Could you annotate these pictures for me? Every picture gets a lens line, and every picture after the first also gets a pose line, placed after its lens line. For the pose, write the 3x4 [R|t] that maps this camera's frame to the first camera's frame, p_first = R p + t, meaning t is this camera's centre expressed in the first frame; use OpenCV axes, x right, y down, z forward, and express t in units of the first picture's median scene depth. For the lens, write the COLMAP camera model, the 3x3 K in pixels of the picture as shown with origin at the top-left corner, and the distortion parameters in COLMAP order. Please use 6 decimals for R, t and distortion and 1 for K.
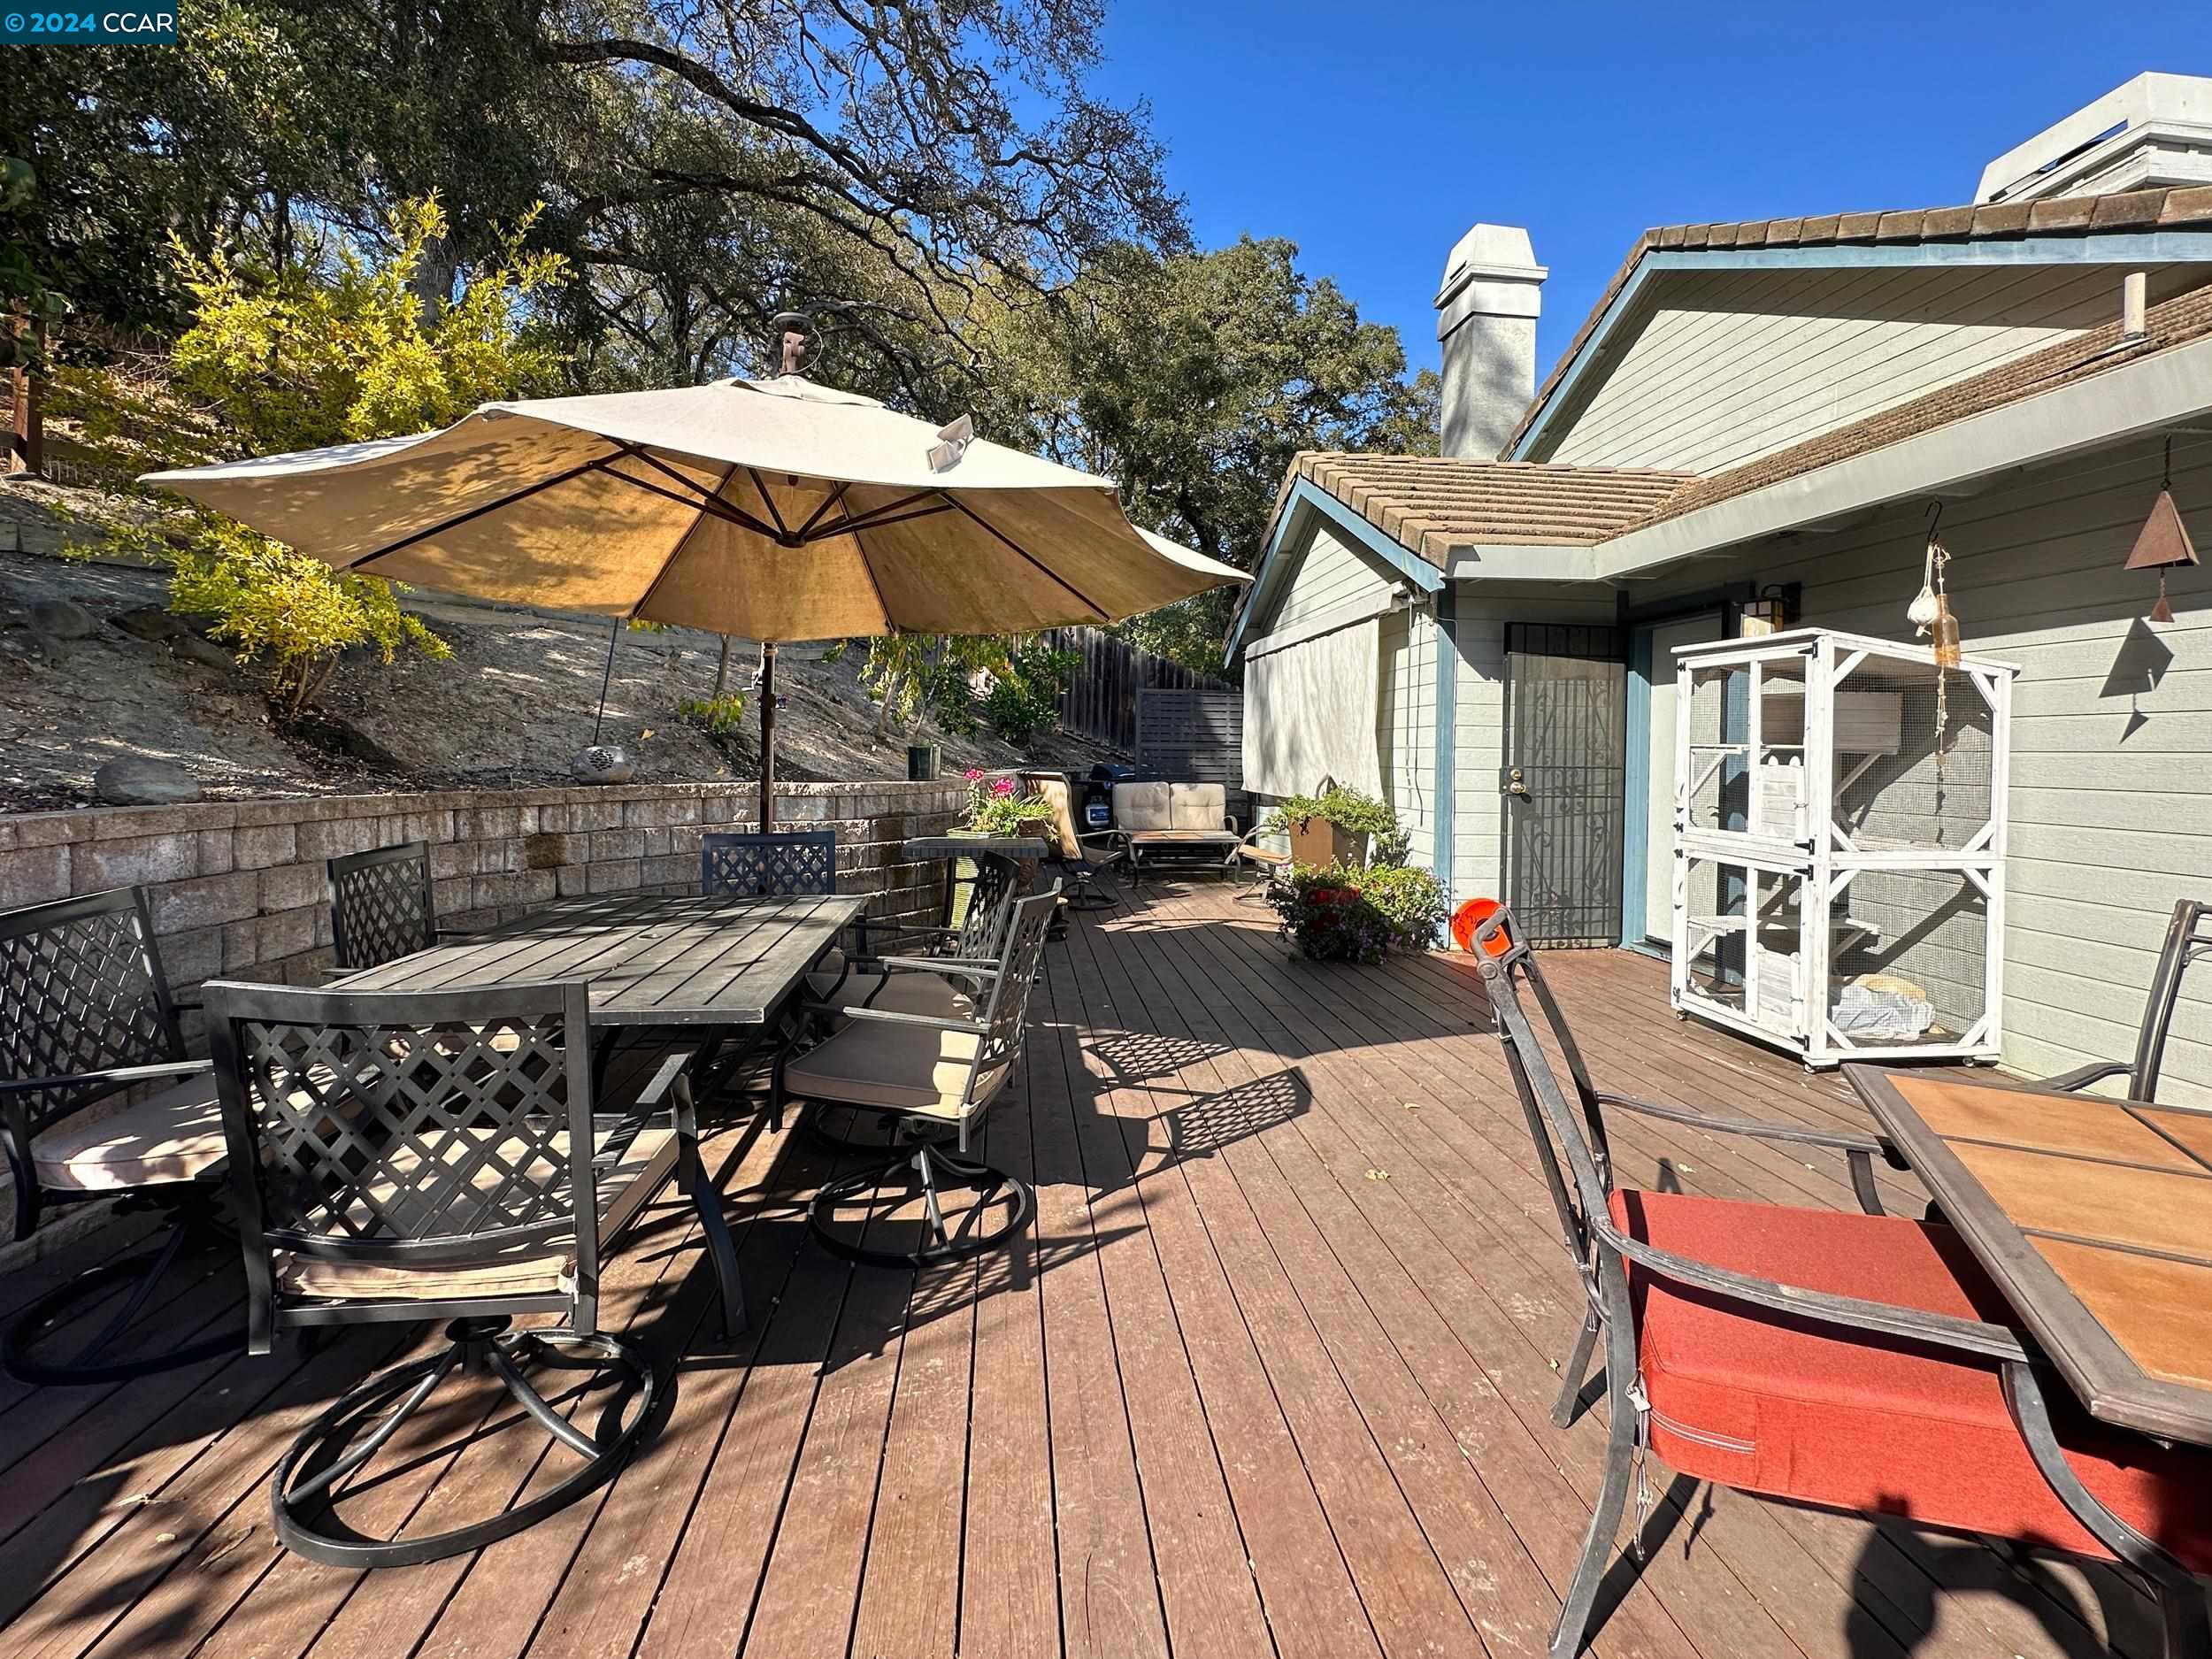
lens RADIAL K [[929.5, 0, 1105.2], [0, 929.5, 790.9], [0, 0, 1]] dist [-0.000680, -0.000078]
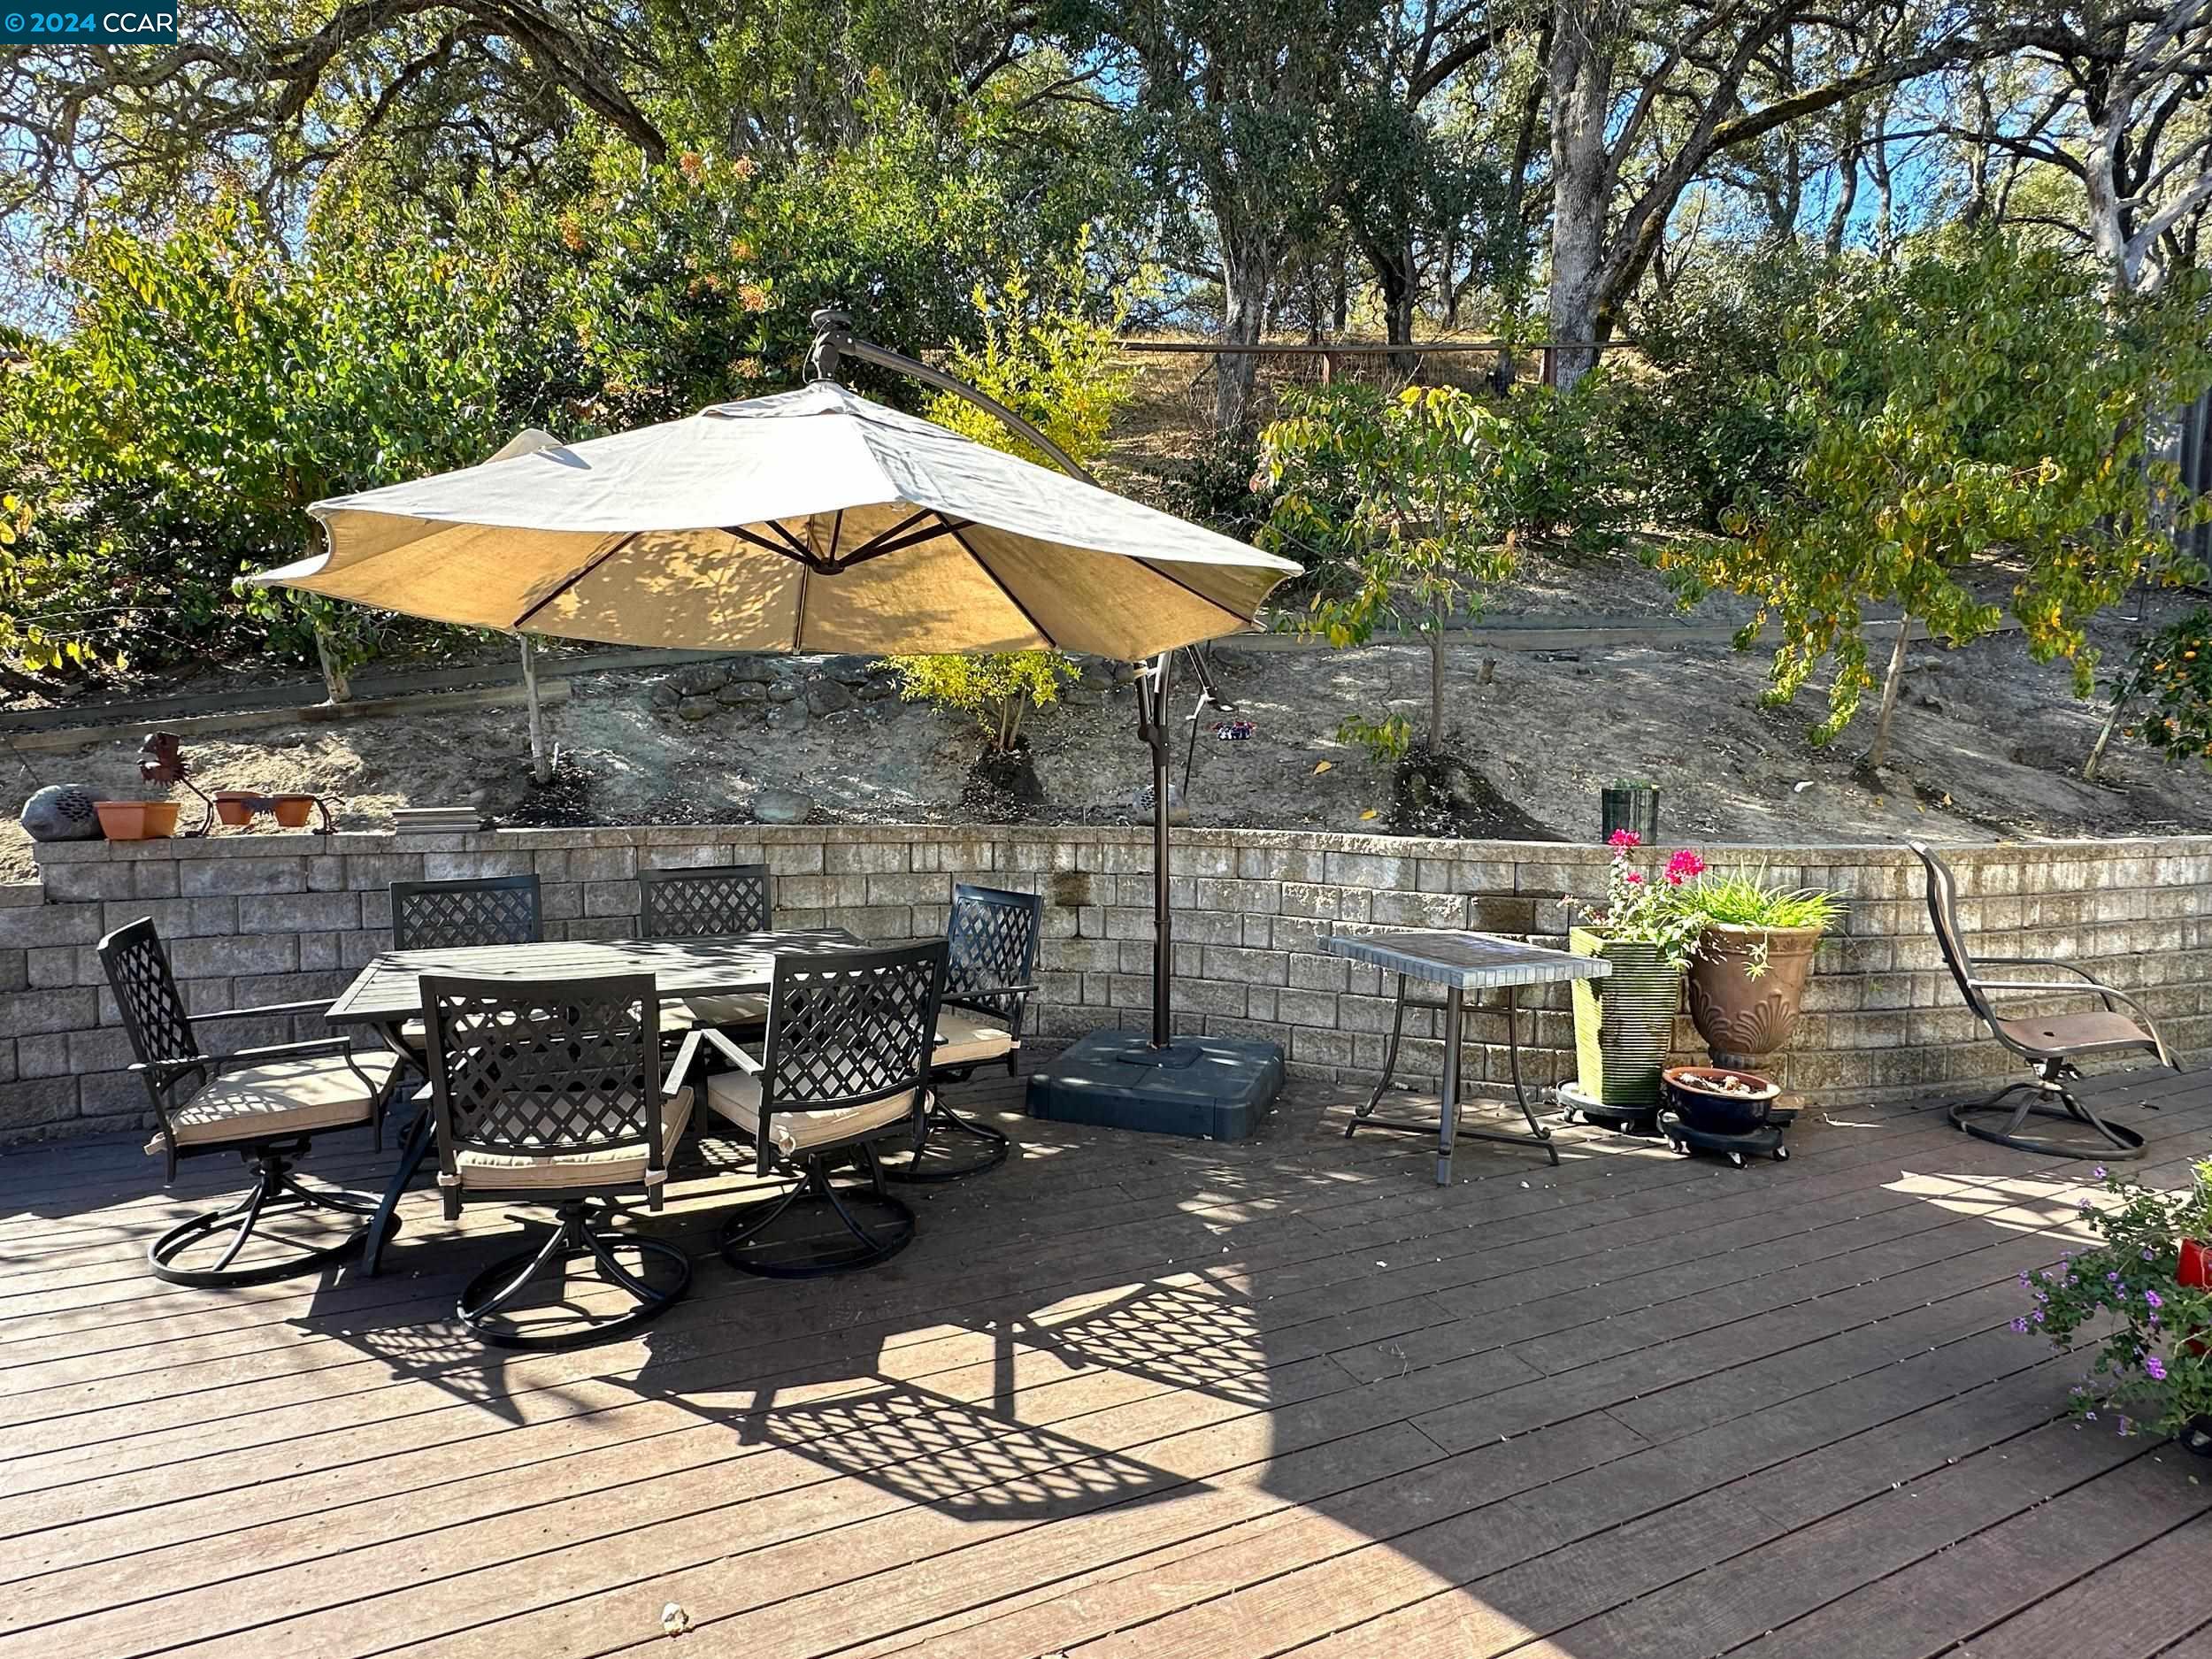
lens RADIAL K [[1182.4, 0, 1106.0], [0, 1182.4, 829.5], [0, 0, 1]] dist [0.002712, 0.000329]
pose [[0.338844, 0.051295, -0.939443, 0.869266], [-0.047072, 0.998186, 0.037524, -0.070229], [0.939664, 0.031507, 0.340644, 0.860080]]
